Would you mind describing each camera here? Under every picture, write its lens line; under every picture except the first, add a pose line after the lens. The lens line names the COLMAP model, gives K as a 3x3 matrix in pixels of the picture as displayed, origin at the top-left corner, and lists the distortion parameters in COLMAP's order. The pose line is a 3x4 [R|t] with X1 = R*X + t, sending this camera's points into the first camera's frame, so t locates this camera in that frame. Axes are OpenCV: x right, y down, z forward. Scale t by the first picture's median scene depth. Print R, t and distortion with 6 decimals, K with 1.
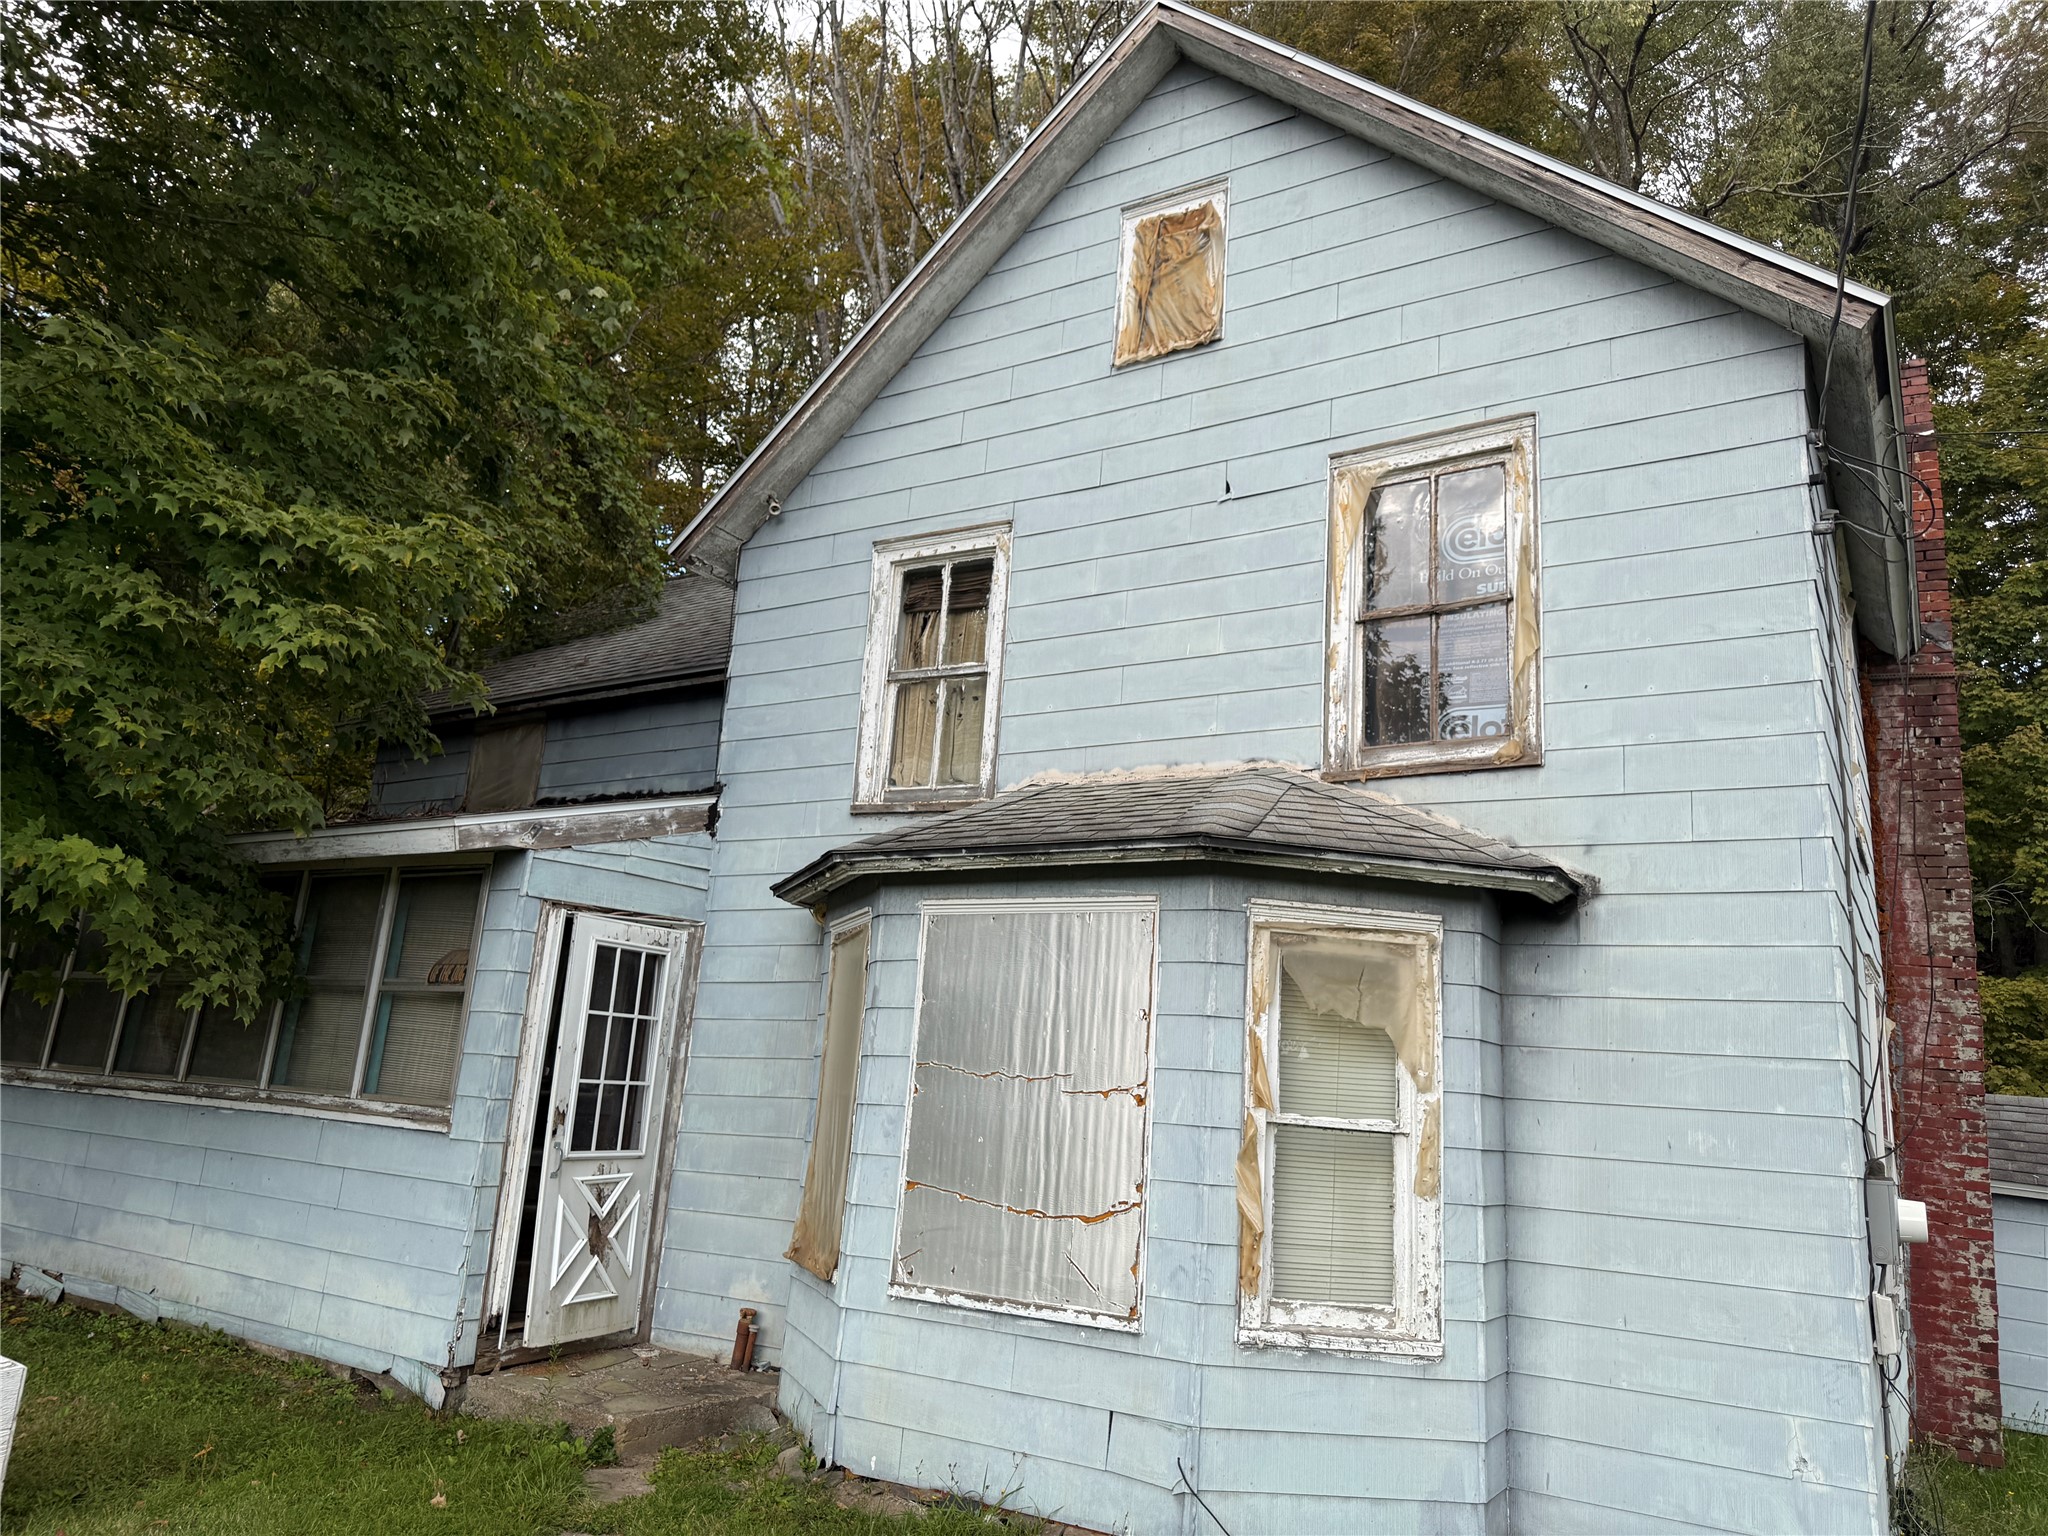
lens RADIAL K [[1429.1, 0, 1024.0], [0, 1429.1, 768.0], [0, 0, 1]] dist [0.057492, -0.067411]
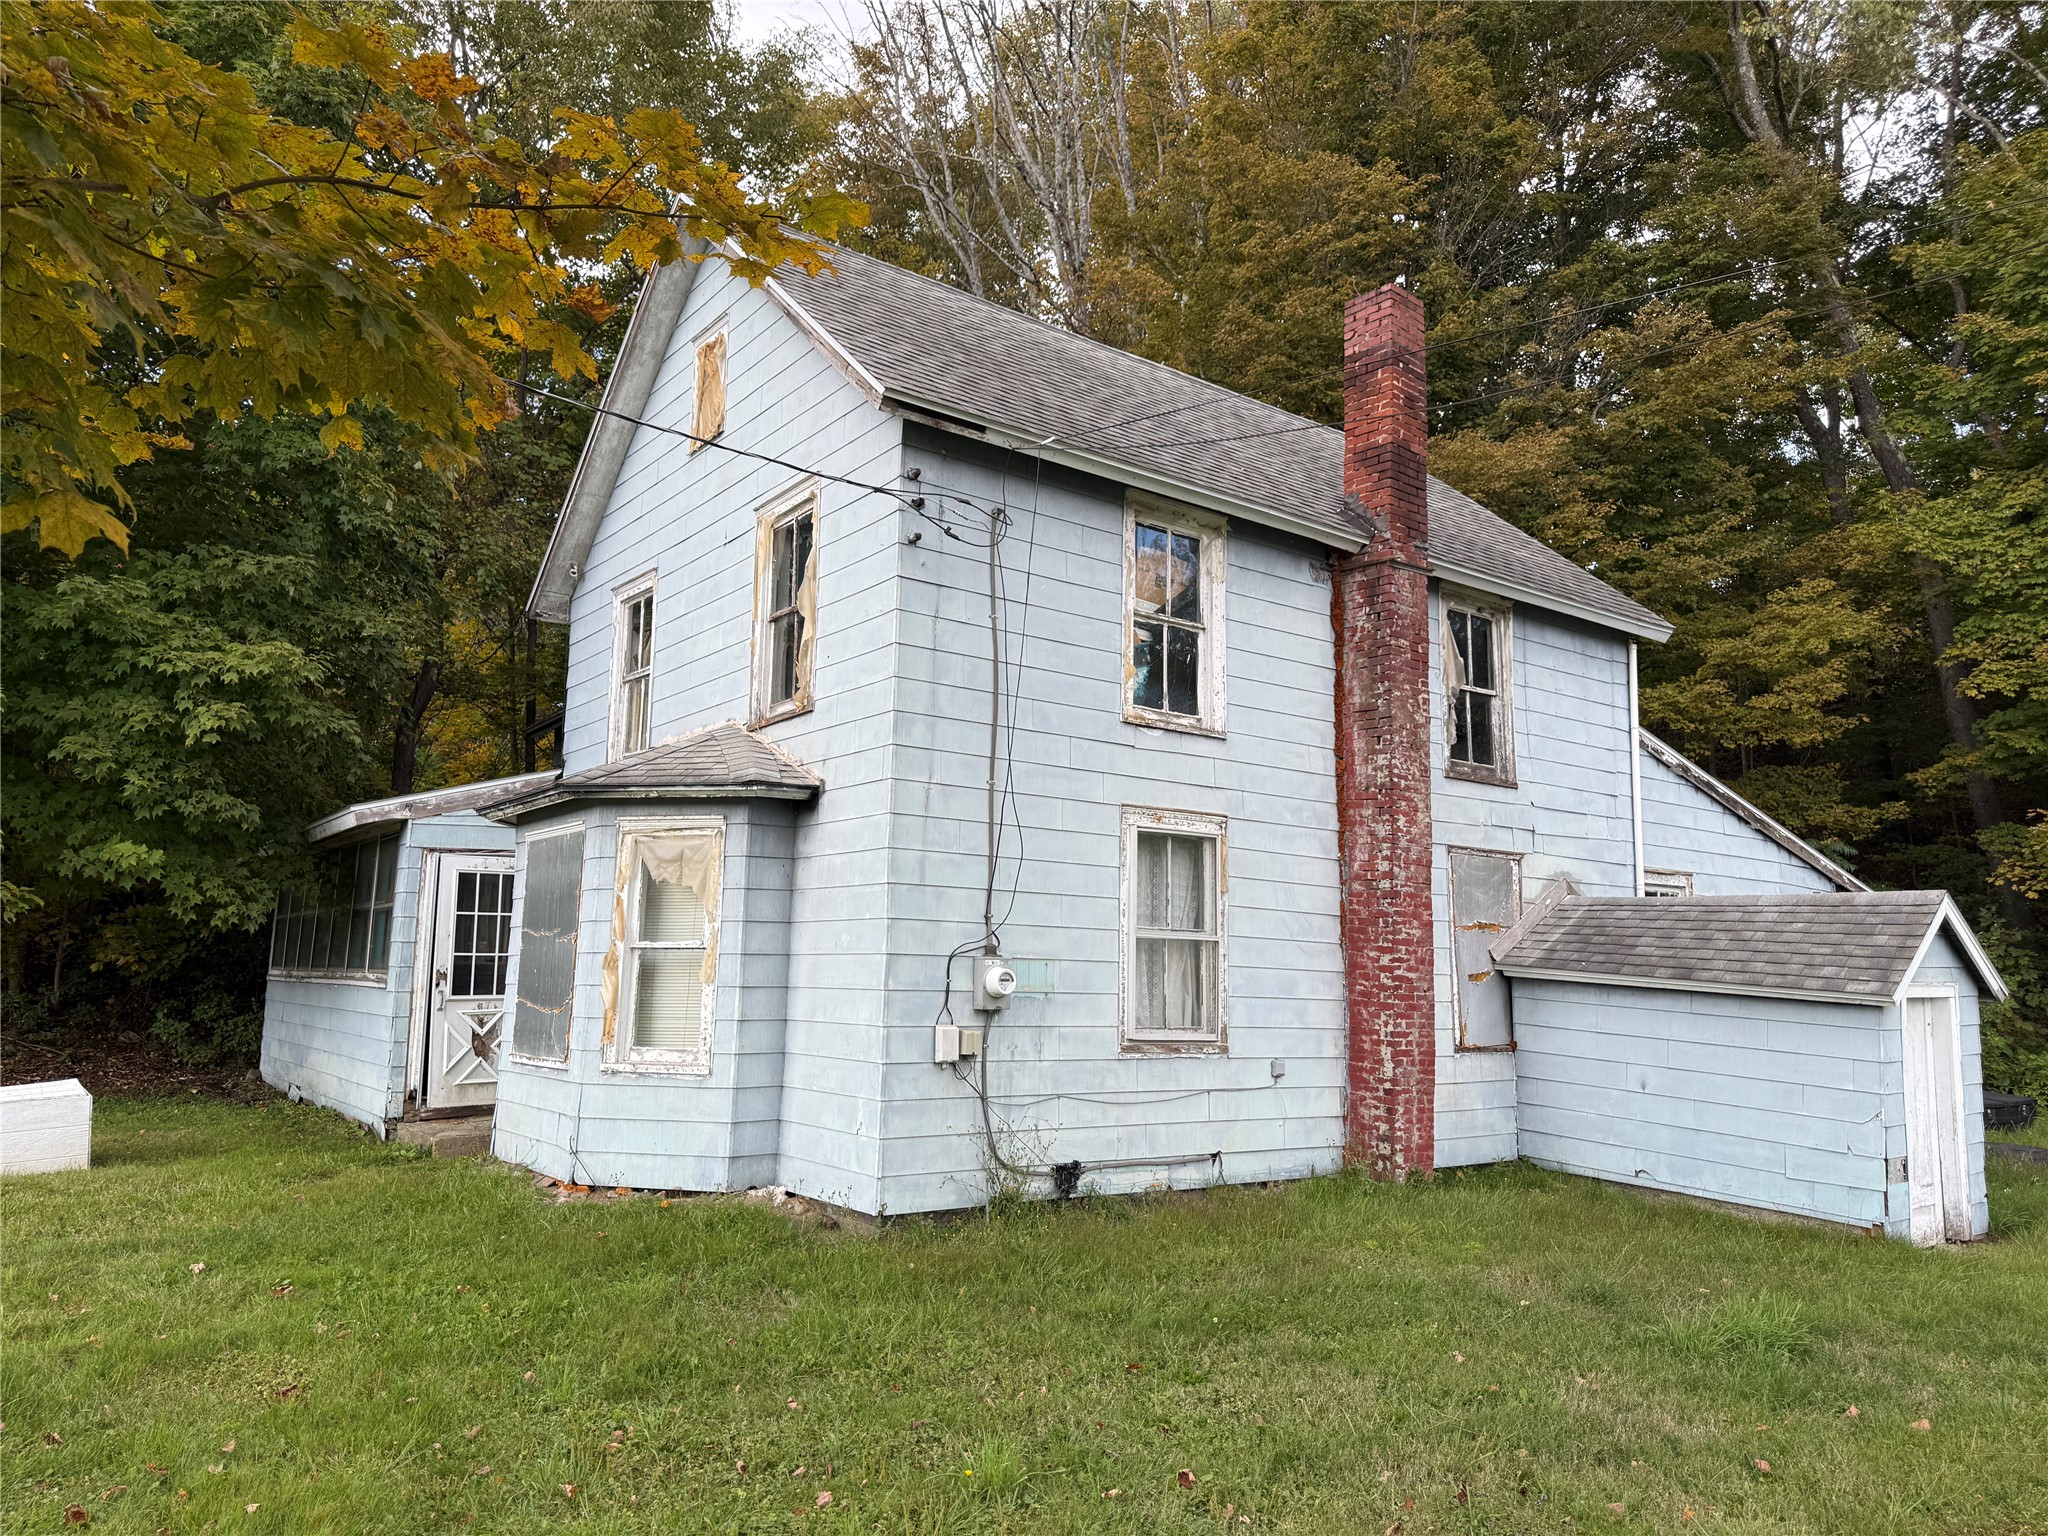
lens RADIAL K [[1429.1, 0, 1024.0], [0, 1429.1, 768.0], [0, 0, 1]] dist [0.057492, -0.067411]
pose [[0.927404, -0.107476, -0.358289, 0.887057], [0.132772, 0.990047, 0.046684, 0.014290], [0.349705, -0.090865, 0.932443, -0.287987]]
